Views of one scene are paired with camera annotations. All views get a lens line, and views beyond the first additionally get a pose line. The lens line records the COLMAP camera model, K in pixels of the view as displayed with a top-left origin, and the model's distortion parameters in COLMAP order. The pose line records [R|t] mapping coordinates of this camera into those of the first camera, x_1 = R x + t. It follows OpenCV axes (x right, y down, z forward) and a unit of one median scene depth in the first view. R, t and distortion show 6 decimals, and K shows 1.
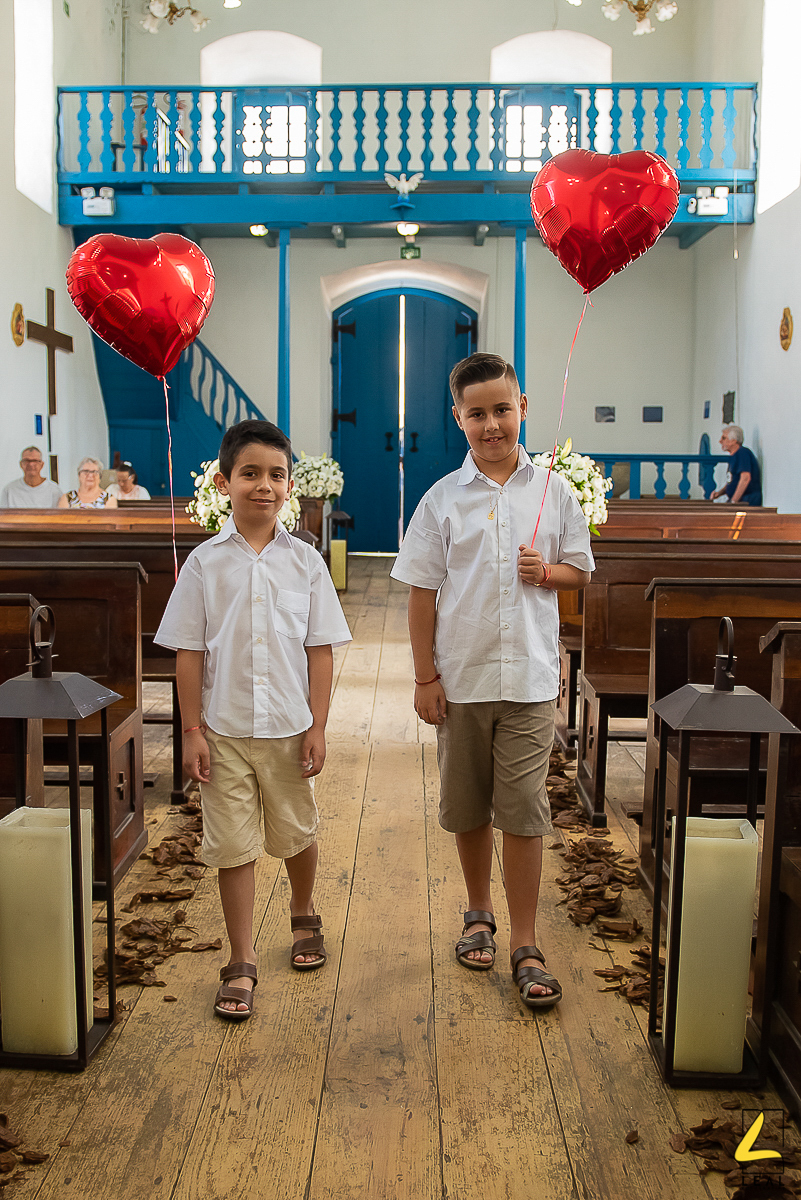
lens RADIAL K [[1240.3, 0, 400.5], [0, 1240.3, 600.0], [0, 0, 1]] dist [-0.048515, 0.000538]
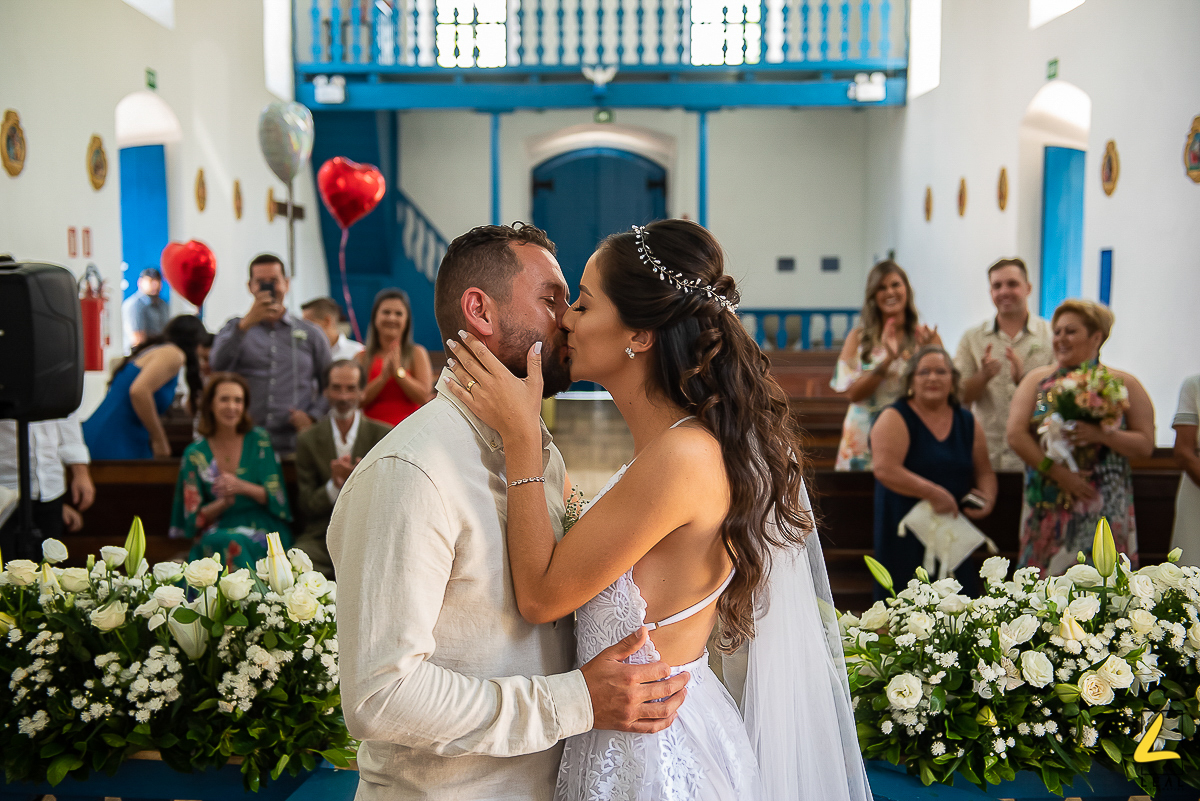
lens RADIAL K [[1498.2, 0, 600.0], [0, 1498.2, 400.5], [0, 0, 1]] dist [0.094700, 0.029842]
pose [[0.999905, -0.009390, 0.010123, -0.014841], [0.009650, 0.999618, -0.025882, 0.000553], [-0.009877, 0.025977, 0.999614, -0.404302]]
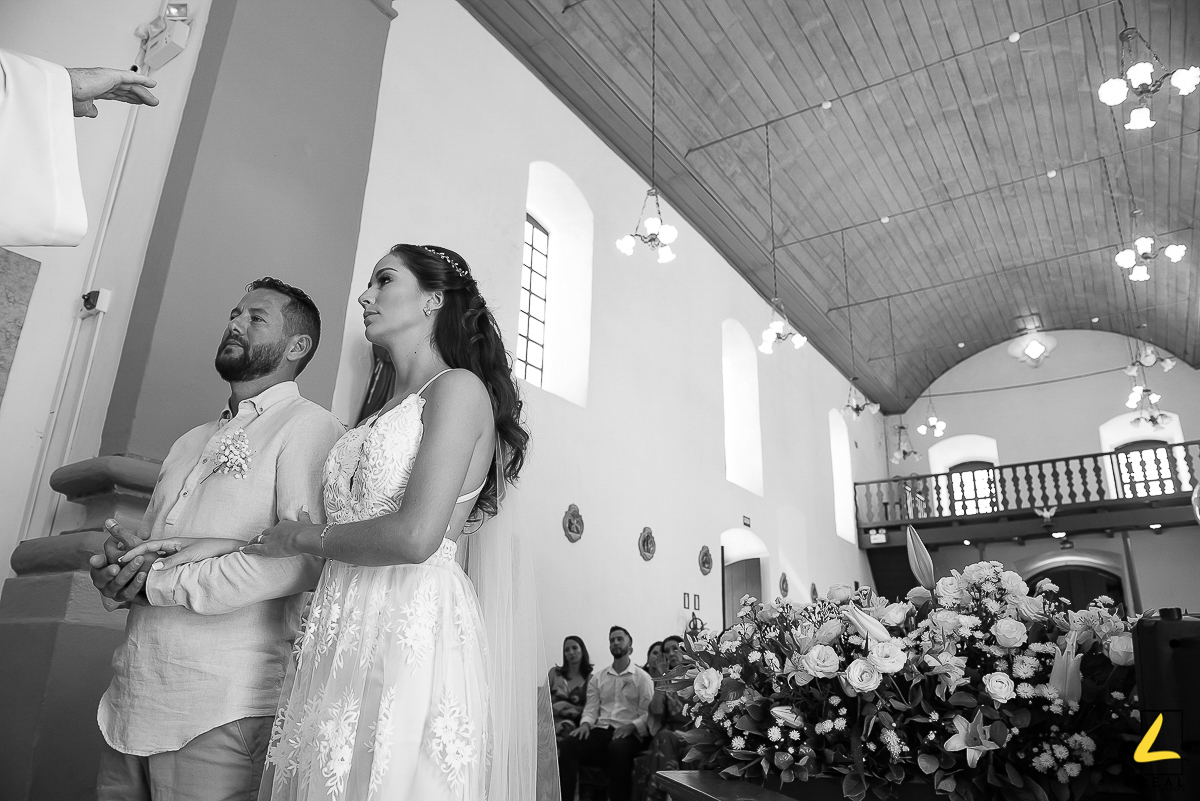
lens RADIAL K [[807.4, 0, 600.0], [0, 807.4, 400.5], [0, 0, 1]] dist [-0.051011, -0.003641]
pose [[0.837927, -0.165947, -0.519943, 0.090382], [-0.077951, 0.906501, -0.414946, 0.050830], [0.540187, 0.388224, 0.746645, -0.305438]]
